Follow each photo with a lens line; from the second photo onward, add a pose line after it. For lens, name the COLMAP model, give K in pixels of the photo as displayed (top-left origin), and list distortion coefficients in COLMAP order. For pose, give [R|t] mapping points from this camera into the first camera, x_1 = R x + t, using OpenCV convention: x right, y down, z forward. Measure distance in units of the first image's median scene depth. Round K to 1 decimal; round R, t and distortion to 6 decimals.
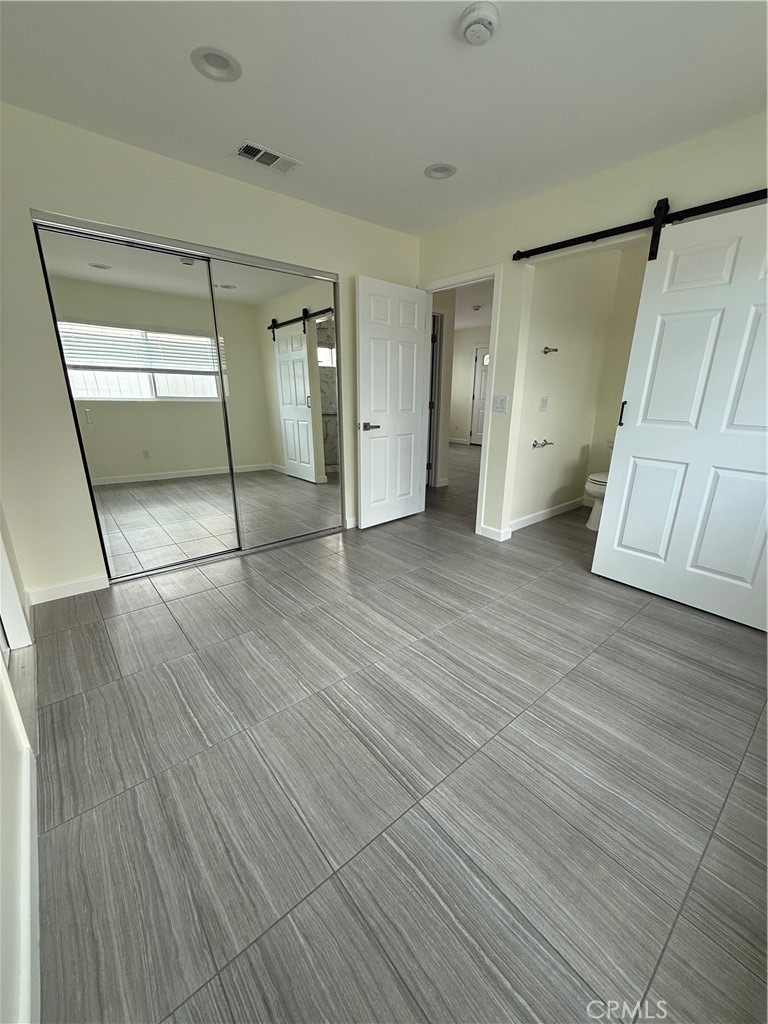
lens RADIAL K [[405.9, 0, 384.0], [0, 405.9, 512.0], [0, 0, 1]] dist [-0.010192, 0.006281]
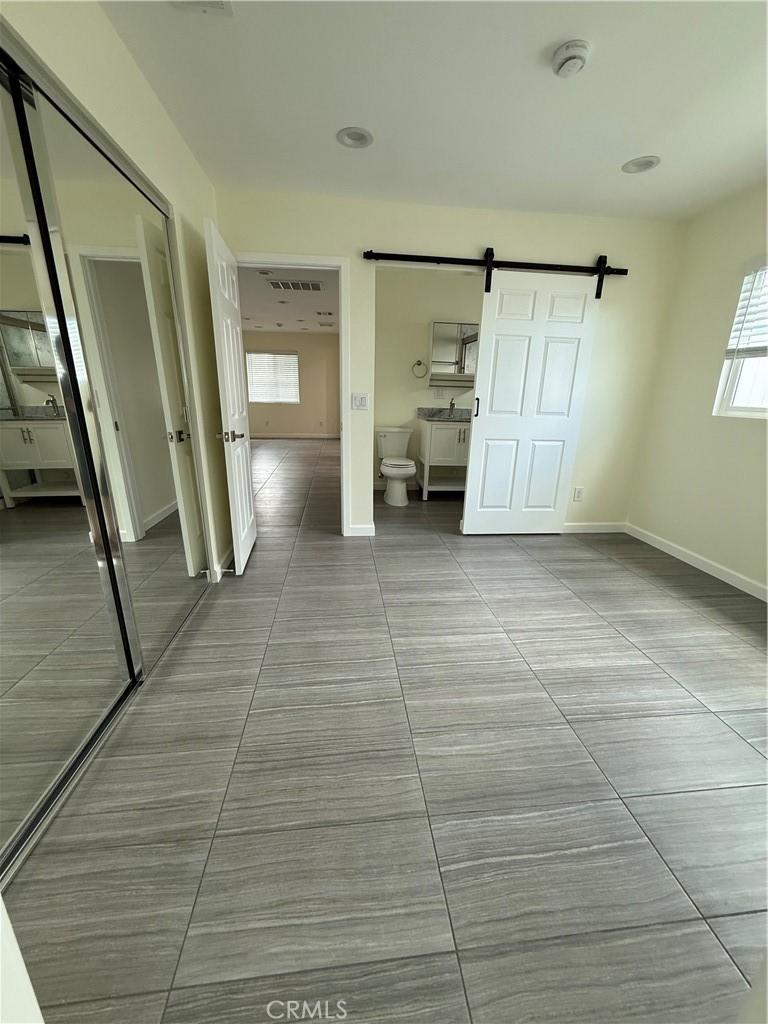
lens RADIAL K [[412.4, 0, 389.5], [0, 412.4, 506.6], [0, 0, 1]] dist [0.020658, -0.000465]
pose [[0.546732, -0.228208, 0.805608, -0.779059], [0.225967, 0.966657, 0.120474, -0.173720], [-0.806240, 0.116173, 0.580070, 0.539512]]
